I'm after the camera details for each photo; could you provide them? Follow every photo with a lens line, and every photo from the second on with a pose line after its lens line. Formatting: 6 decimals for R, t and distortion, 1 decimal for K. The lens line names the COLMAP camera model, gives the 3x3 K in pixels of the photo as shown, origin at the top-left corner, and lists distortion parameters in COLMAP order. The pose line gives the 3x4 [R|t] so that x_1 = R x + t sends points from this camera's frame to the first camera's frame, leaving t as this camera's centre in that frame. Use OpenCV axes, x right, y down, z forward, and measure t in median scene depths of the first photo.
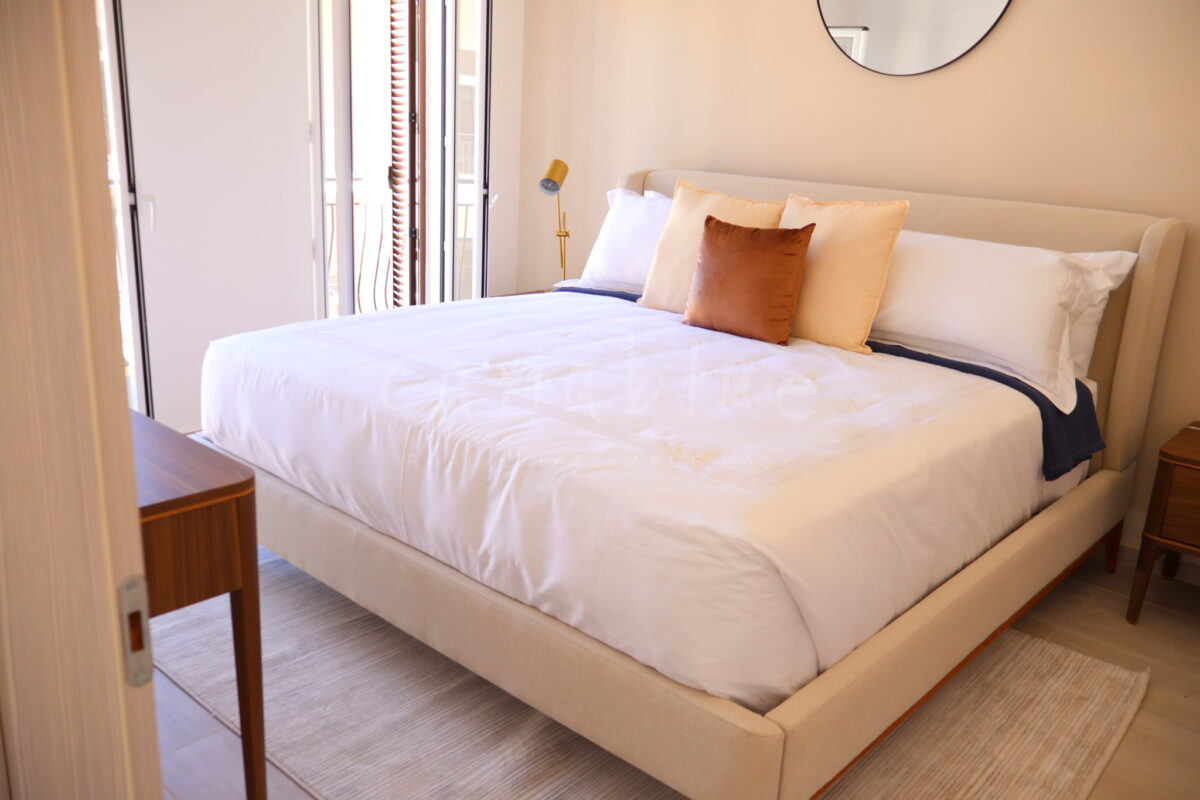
lens RADIAL K [[999.1, 0, 600.0], [0, 999.1, 400.0], [0, 0, 1]] dist [0.003173, -0.000666]
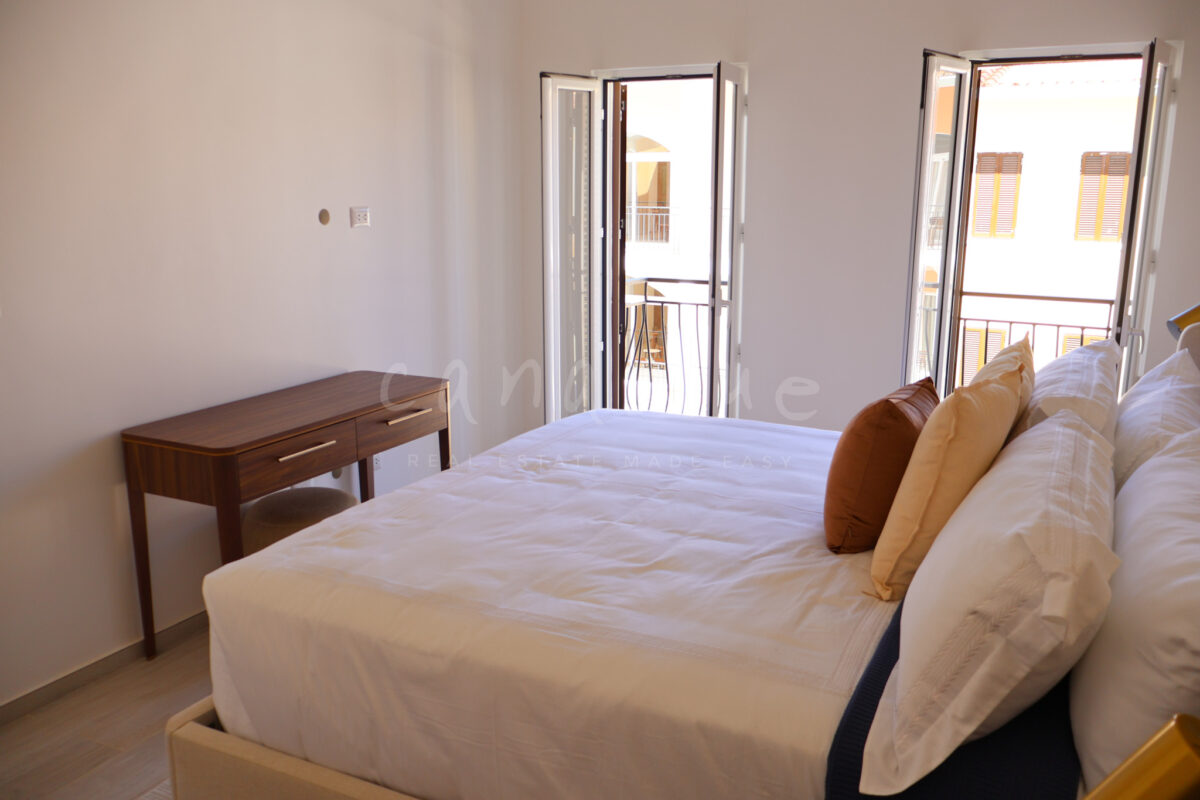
lens RADIAL K [[999.1, 0, 600.0], [0, 999.1, 400.0], [0, 0, 1]] dist [0.003173, -0.000666]
pose [[0.250750, 0.158576, -0.954975, 1.011584], [-0.249268, 0.963804, 0.094591, -0.230619], [0.935409, 0.214326, 0.281202, 0.724249]]
